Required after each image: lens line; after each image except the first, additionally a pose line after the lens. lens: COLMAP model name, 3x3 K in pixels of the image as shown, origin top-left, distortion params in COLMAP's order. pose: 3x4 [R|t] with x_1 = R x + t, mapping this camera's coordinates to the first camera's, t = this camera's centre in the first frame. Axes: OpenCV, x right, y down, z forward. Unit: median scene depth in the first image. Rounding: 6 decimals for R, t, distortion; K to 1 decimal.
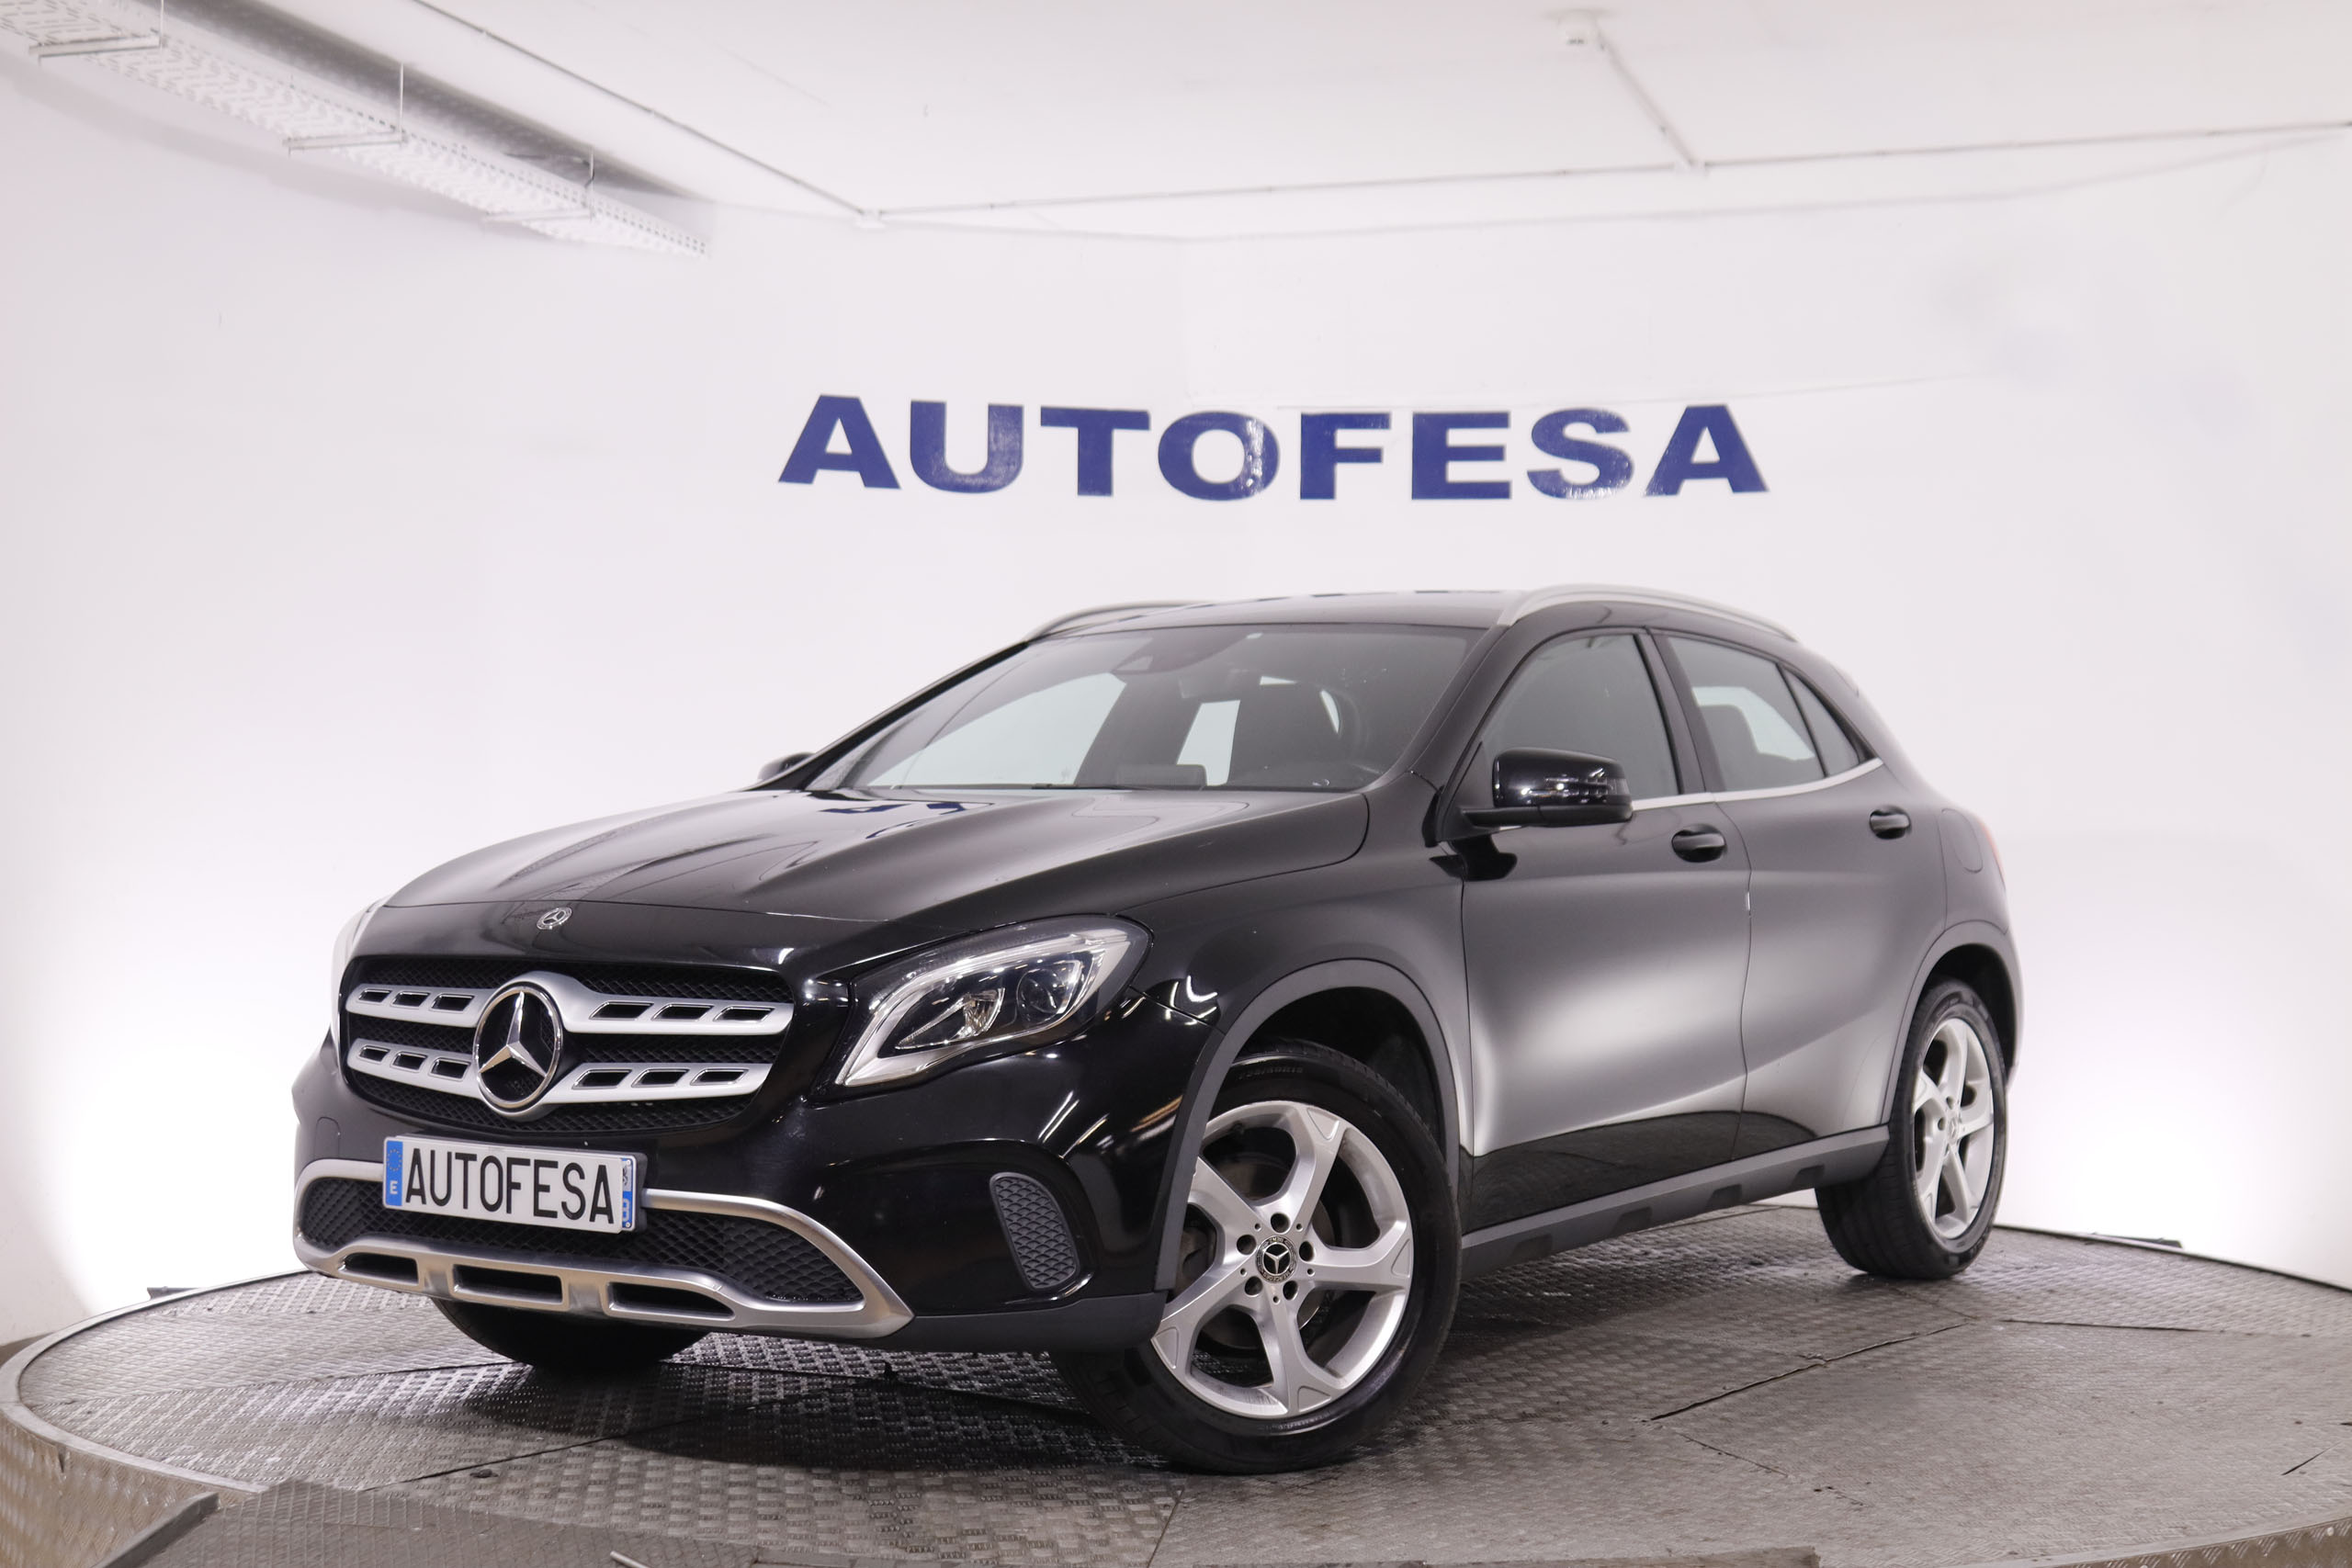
lens RADIAL K [[3668.5, 0, 1195.1], [0, 3668.5, 756.5], [0, 0, 1]] dist [0.010648, 0.000000]
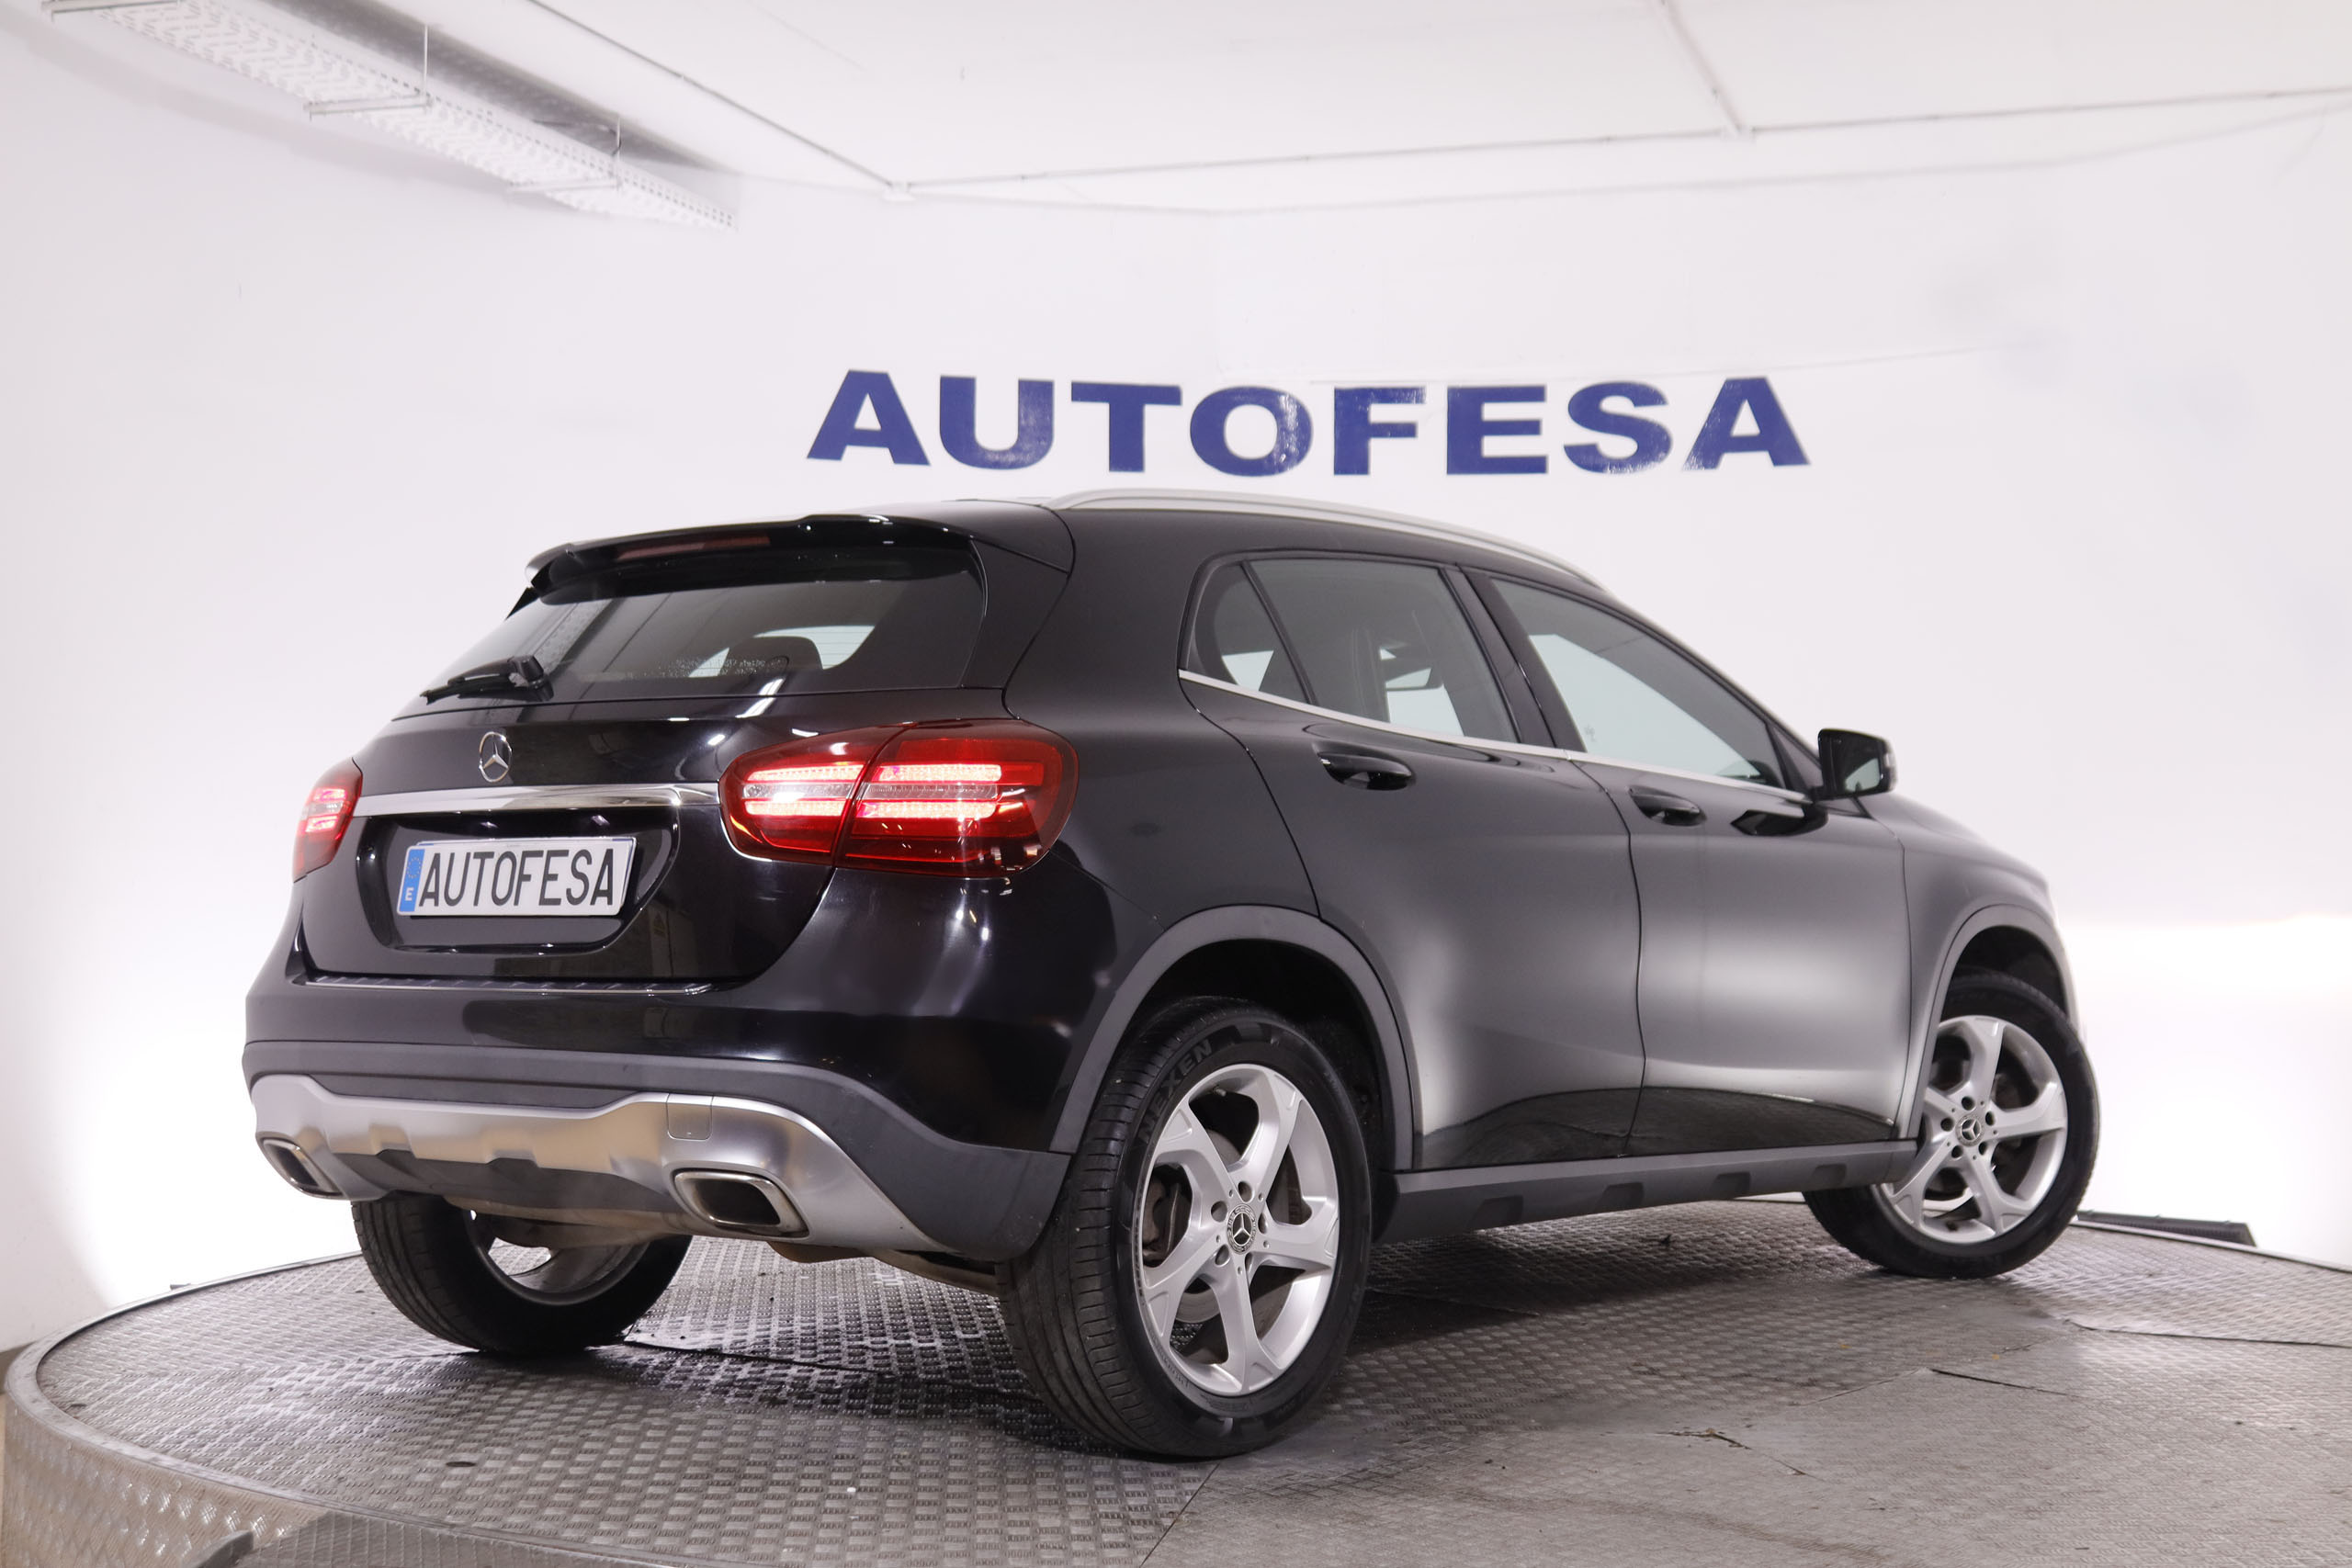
lens RADIAL K [[3454.0, 0, 1183.8], [0, 3454.0, 756.6], [0, 0, 1]] dist [0.000371, 0.000000]
pose [[0.999949, -0.004462, 0.009018, -0.021651], [0.004433, 0.999985, 0.003204, 0.002778], [-0.009032, -0.003164, 0.999954, 0.073138]]
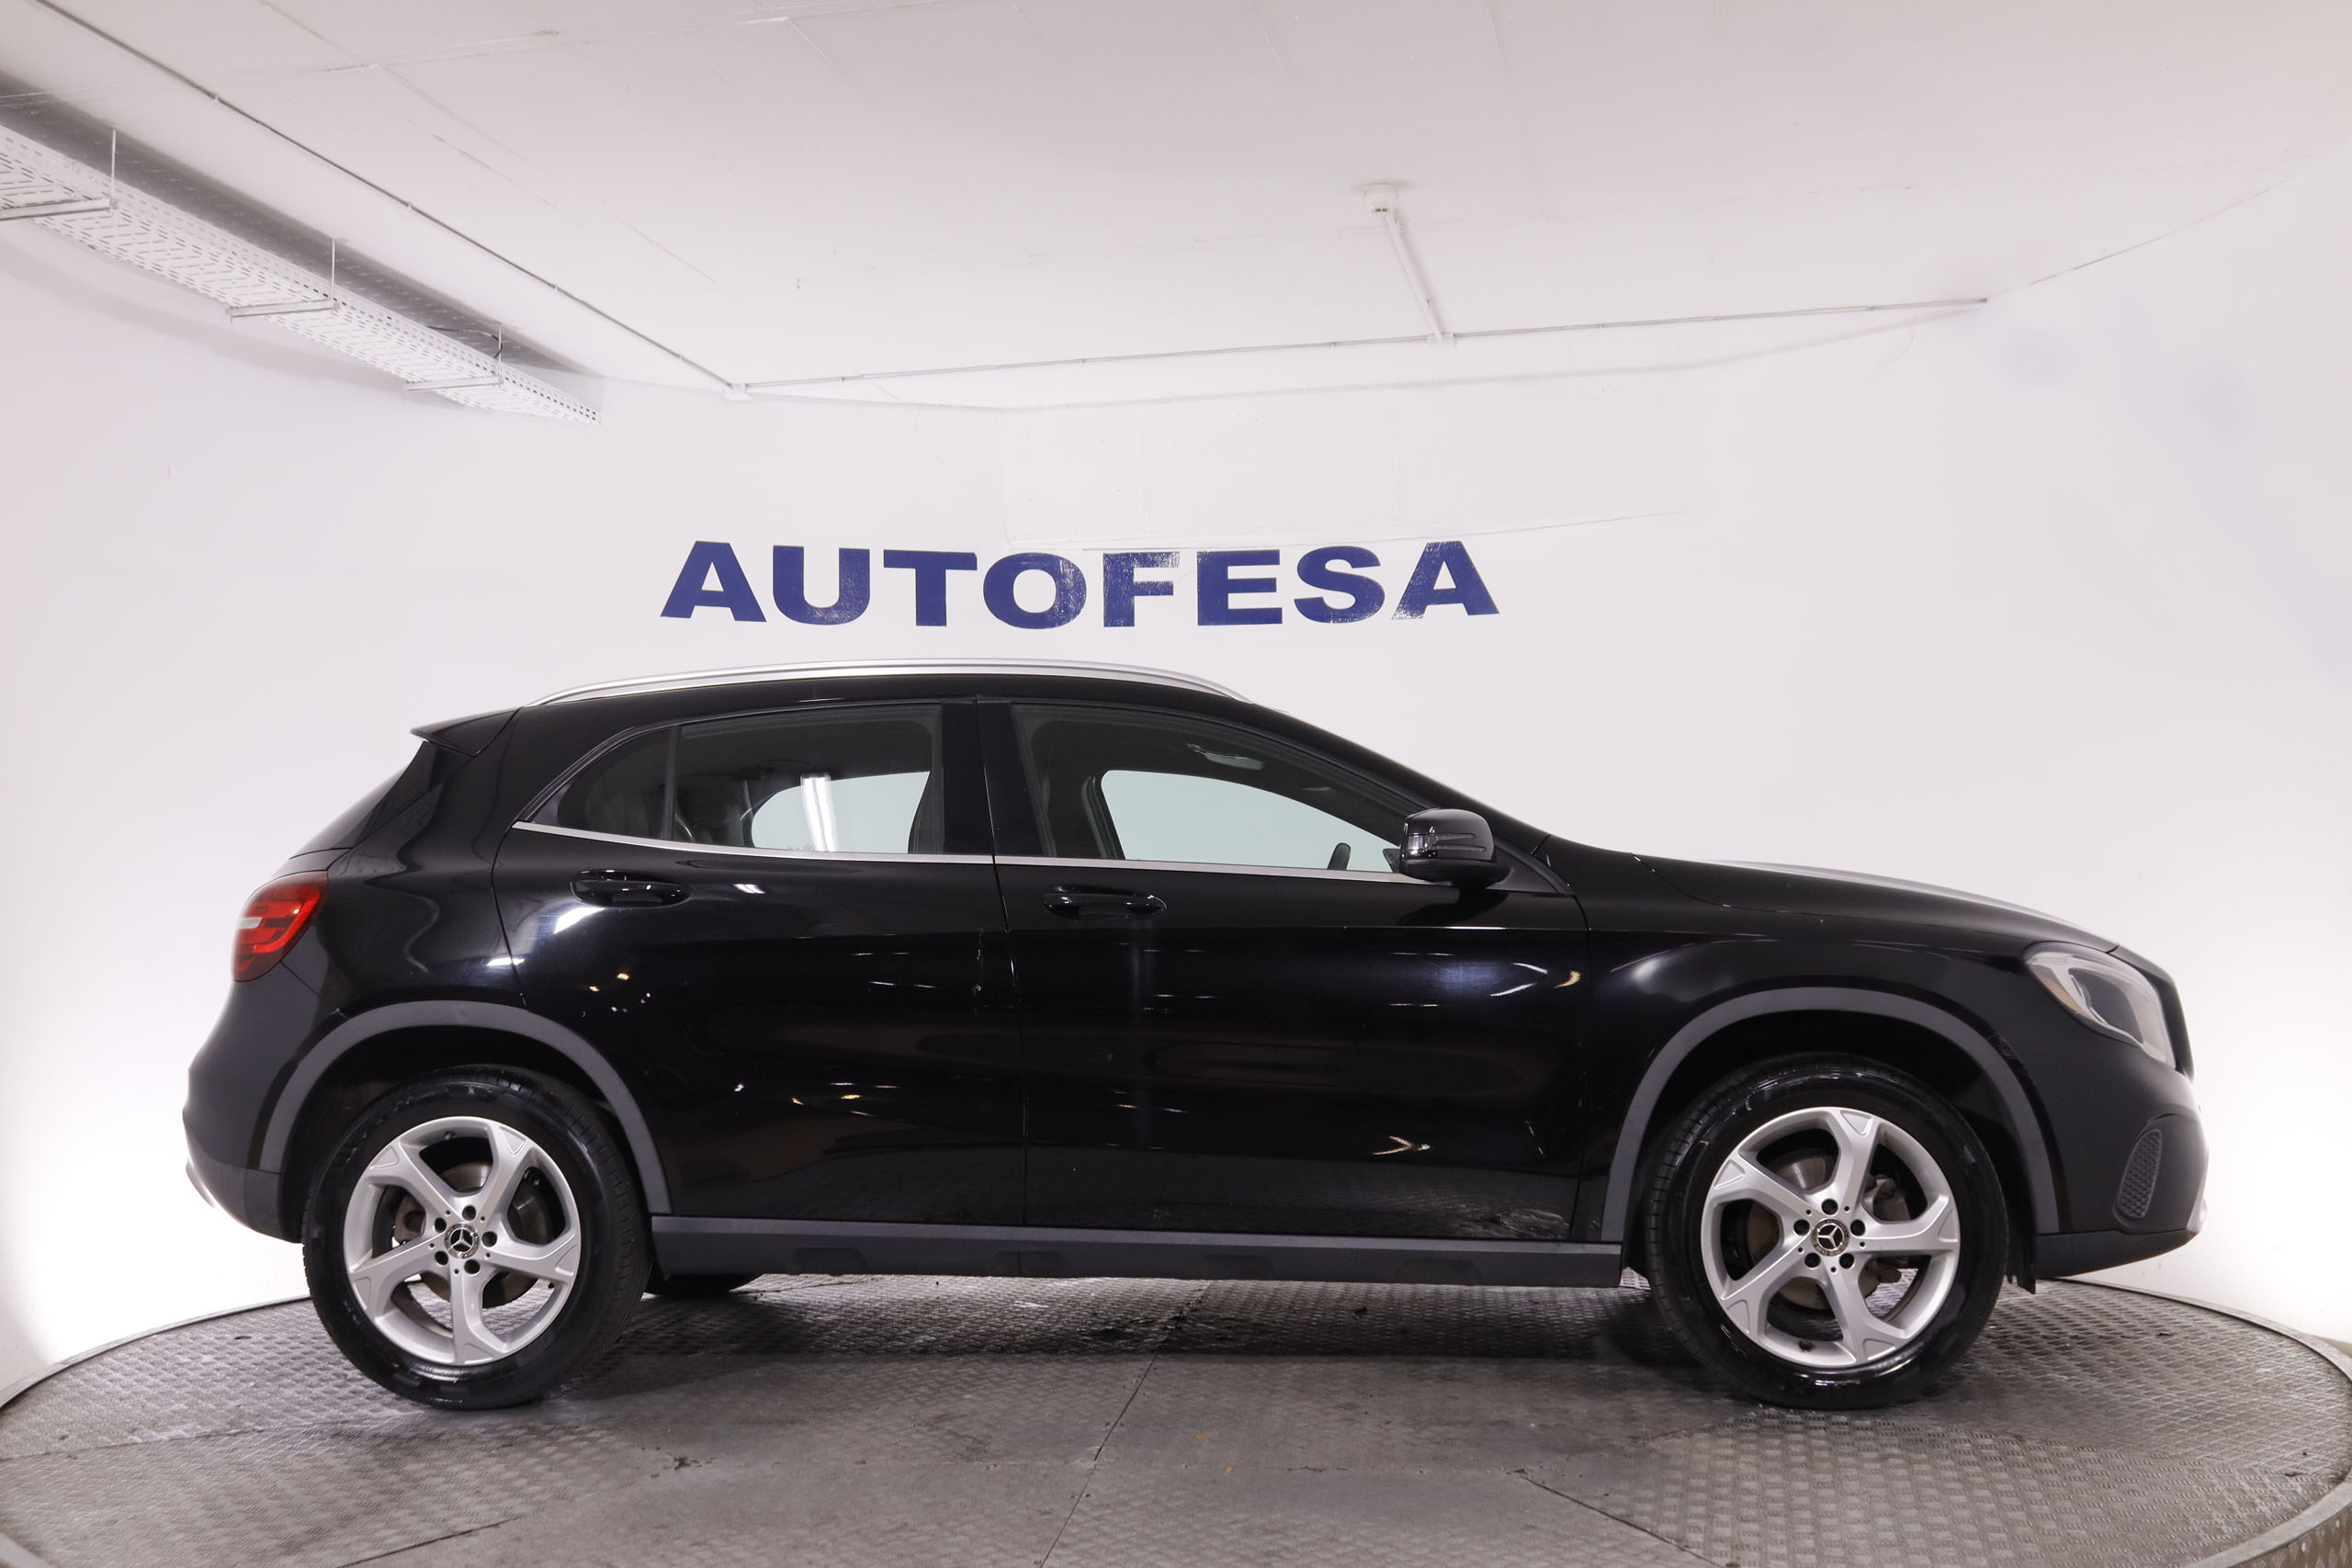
lens RADIAL K [[2600.9, 0, 1165.4], [0, 2600.9, 769.2], [0, 0, 1]] dist [-0.051882, 0.000000]
pose [[0.994211, -0.019024, 0.105750, -0.044002], [0.022564, 0.999221, -0.032383, 0.003939], [-0.105051, 0.034582, 0.993865, 0.172558]]
